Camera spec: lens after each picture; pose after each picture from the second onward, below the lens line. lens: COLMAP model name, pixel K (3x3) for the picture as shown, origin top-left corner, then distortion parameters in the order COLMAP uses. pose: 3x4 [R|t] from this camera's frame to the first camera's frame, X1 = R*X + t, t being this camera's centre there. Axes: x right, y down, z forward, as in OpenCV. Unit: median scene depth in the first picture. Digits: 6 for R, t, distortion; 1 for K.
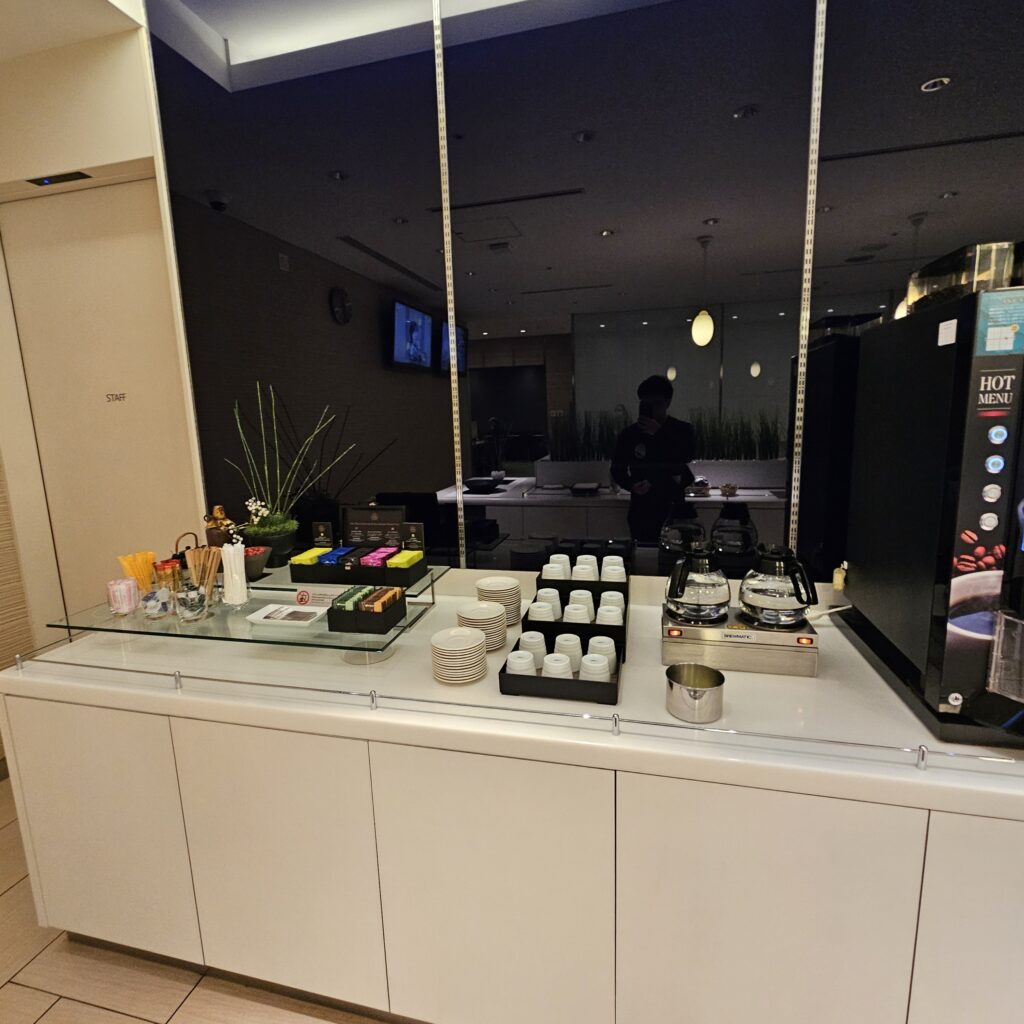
lens RADIAL K [[563.4, 0, 505.1], [0, 563.4, 510.4], [0, 0, 1]] dist [0.002869, 0.002926]
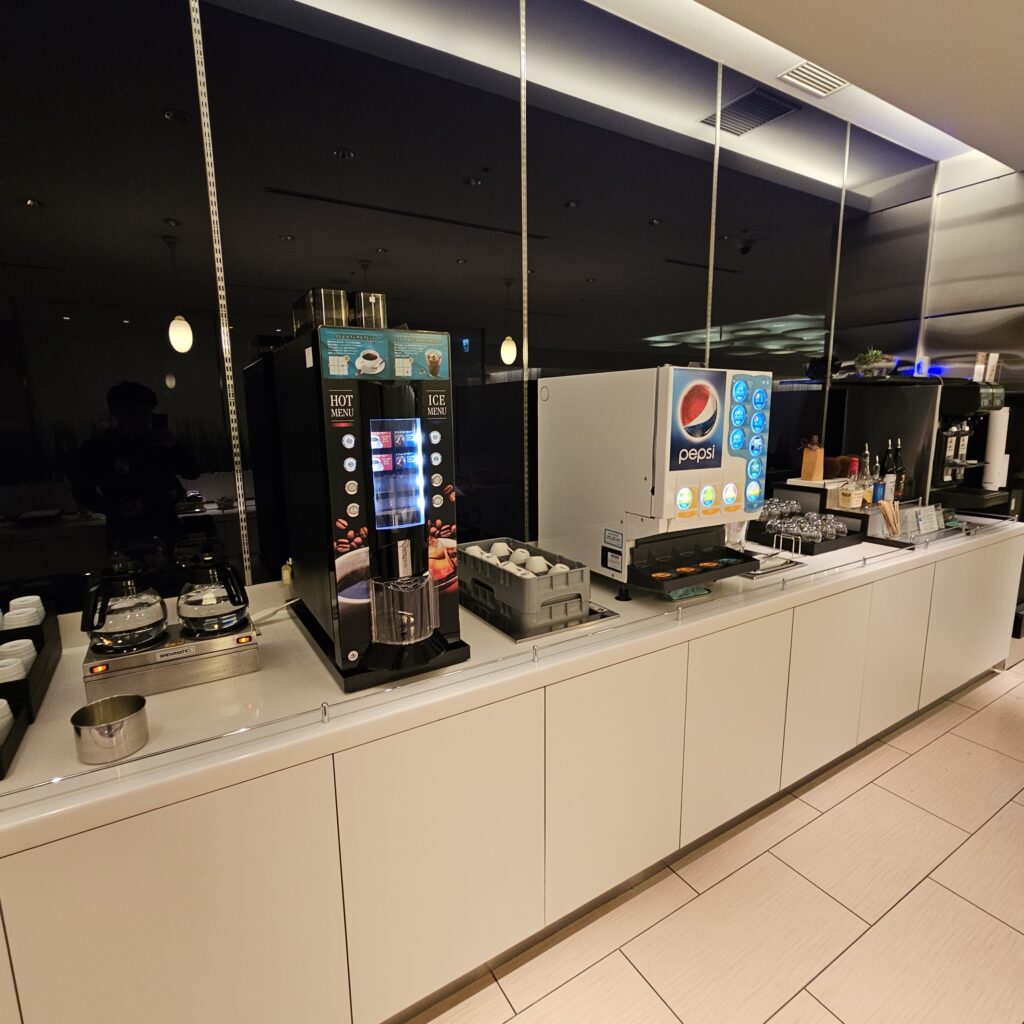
lens RADIAL K [[563.4, 0, 507.3], [0, 563.4, 509.8], [0, 0, 1]] dist [0.002869, 0.002926]
pose [[0.713718, -0.102306, 0.692922, 0.196611], [0.116881, 0.992801, 0.026193, 0.022547], [-0.690613, 0.062295, 0.720537, -0.121344]]
